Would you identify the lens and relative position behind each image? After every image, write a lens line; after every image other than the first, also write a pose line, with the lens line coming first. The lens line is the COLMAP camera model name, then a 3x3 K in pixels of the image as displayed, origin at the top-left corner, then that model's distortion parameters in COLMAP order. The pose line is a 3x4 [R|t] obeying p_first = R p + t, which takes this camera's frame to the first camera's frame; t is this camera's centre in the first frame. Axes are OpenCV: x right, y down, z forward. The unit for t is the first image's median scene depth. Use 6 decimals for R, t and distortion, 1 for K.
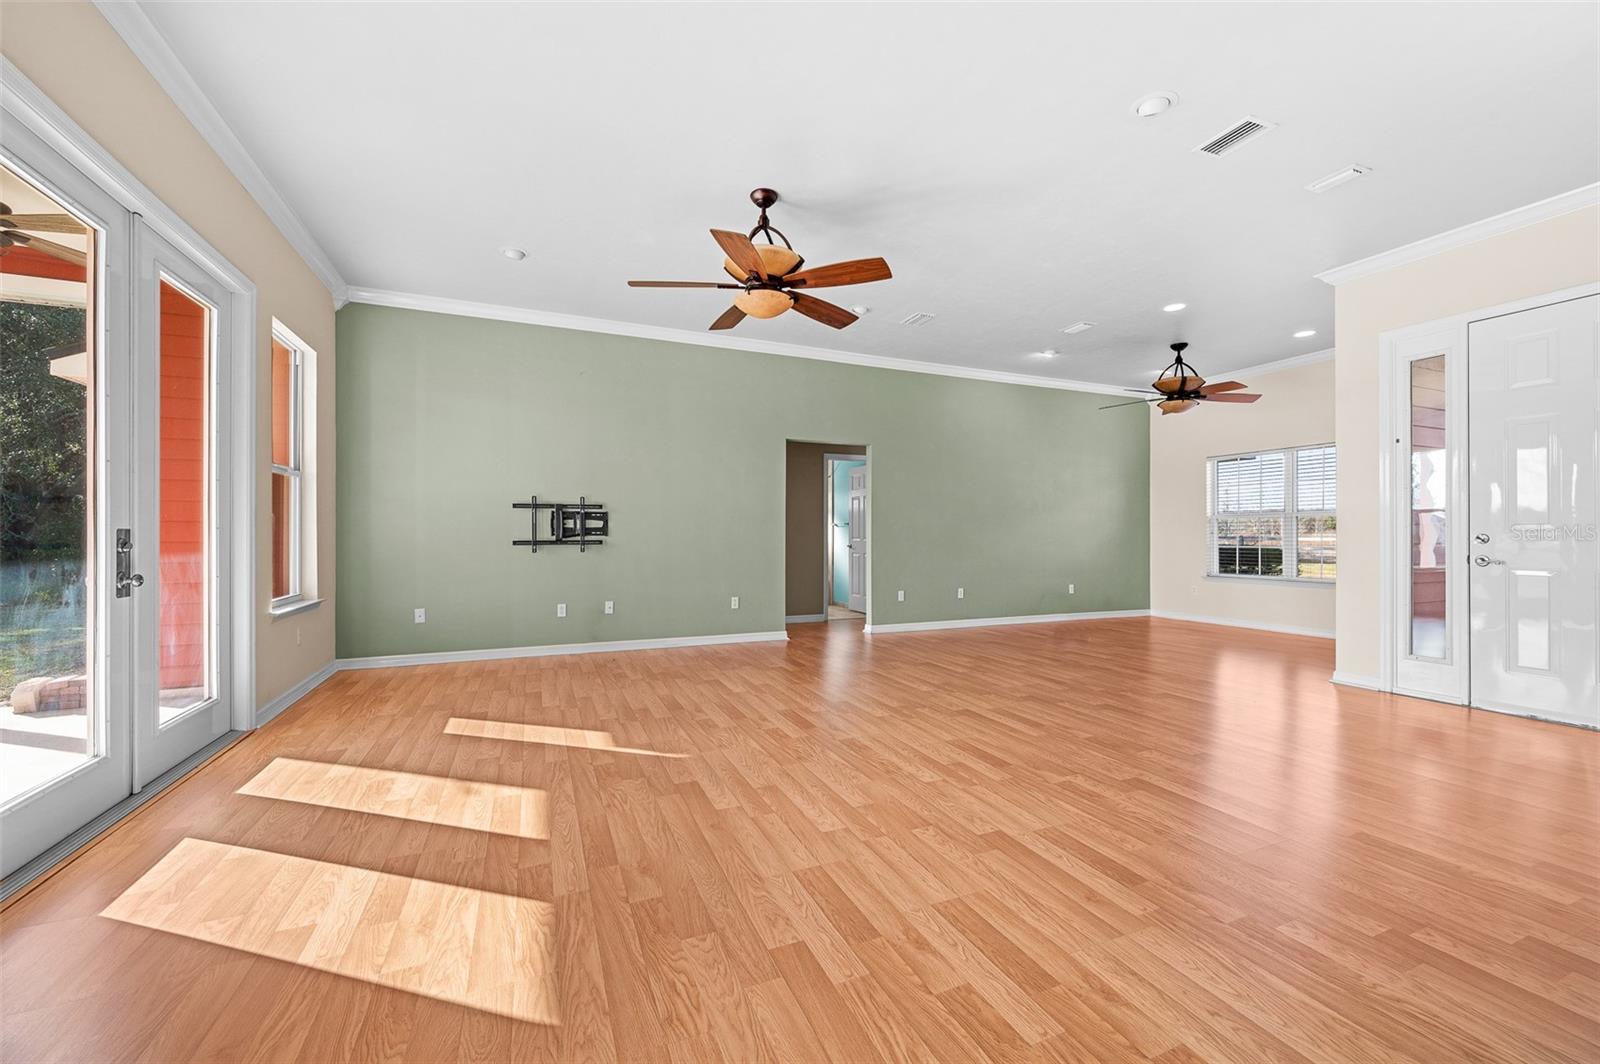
lens RADIAL K [[633.9, 0, 800.0], [0, 633.9, 532.0], [0, 0, 1]] dist [0.002500, 0.000234]
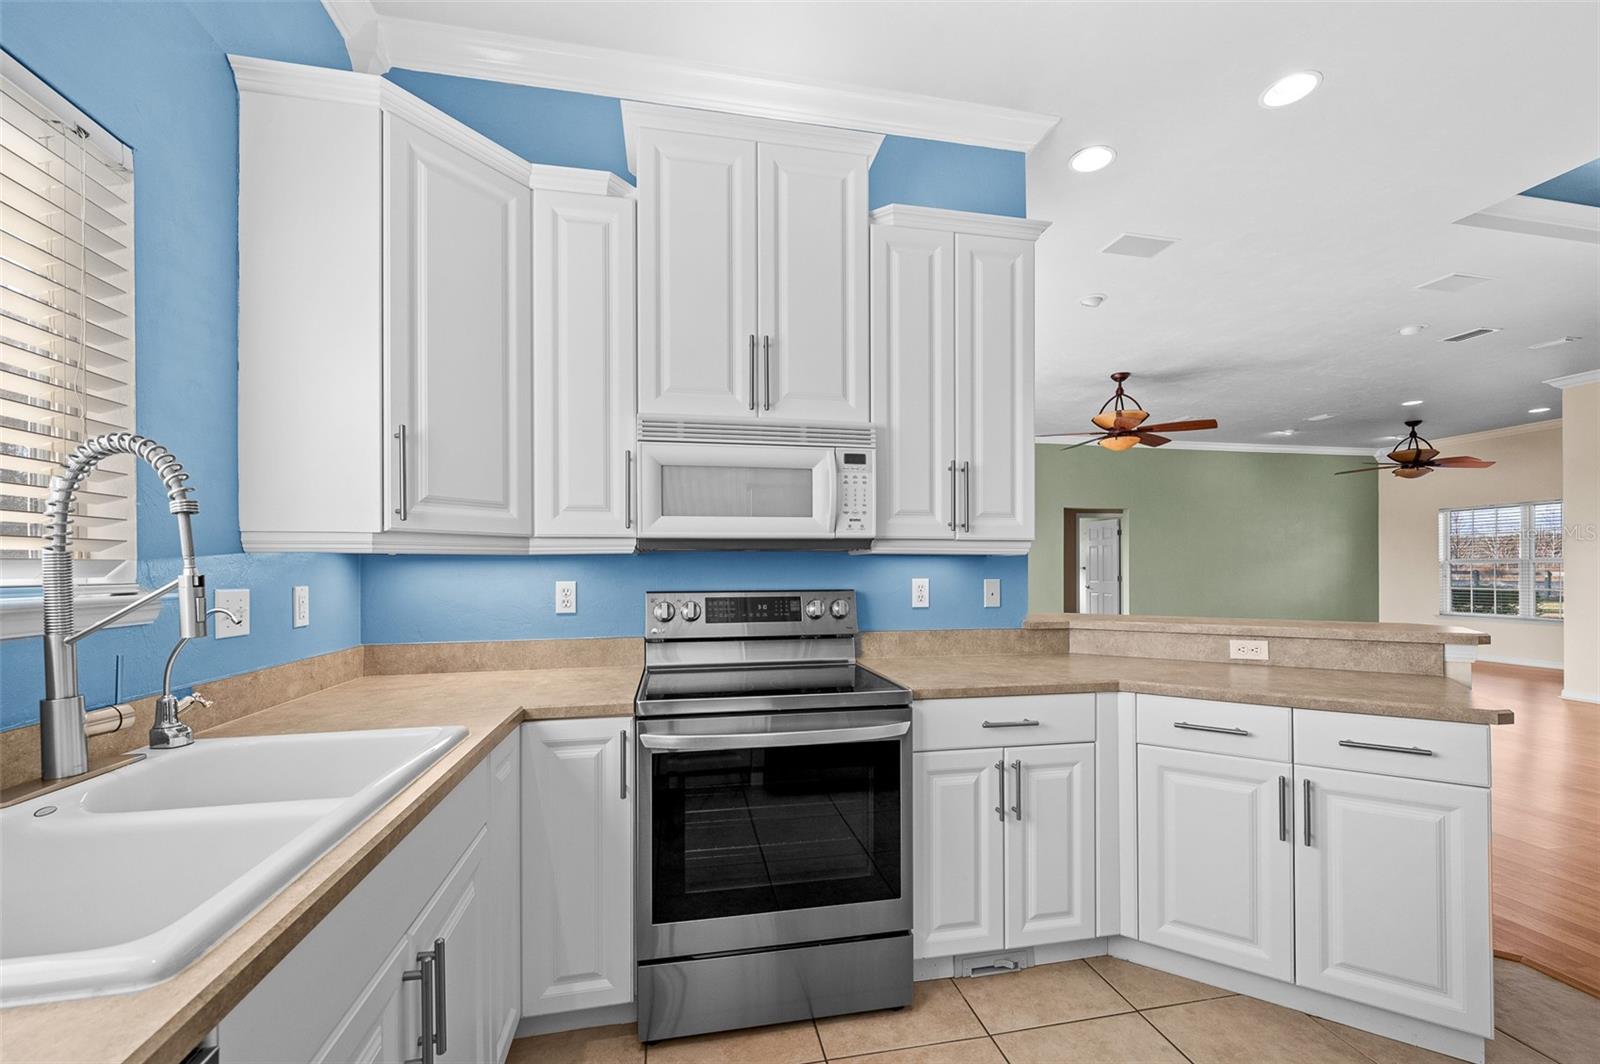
lens RADIAL K [[640.2, 0, 800.1], [0, 640.2, 565.7], [0, 0, 1]] dist [0.001822, -0.000003]
pose [[0.979271, -0.005460, -0.202481, -0.408465], [0.005912, 0.999981, 0.001628, -0.042513], [0.202469, -0.002791, 0.979285, -0.587810]]
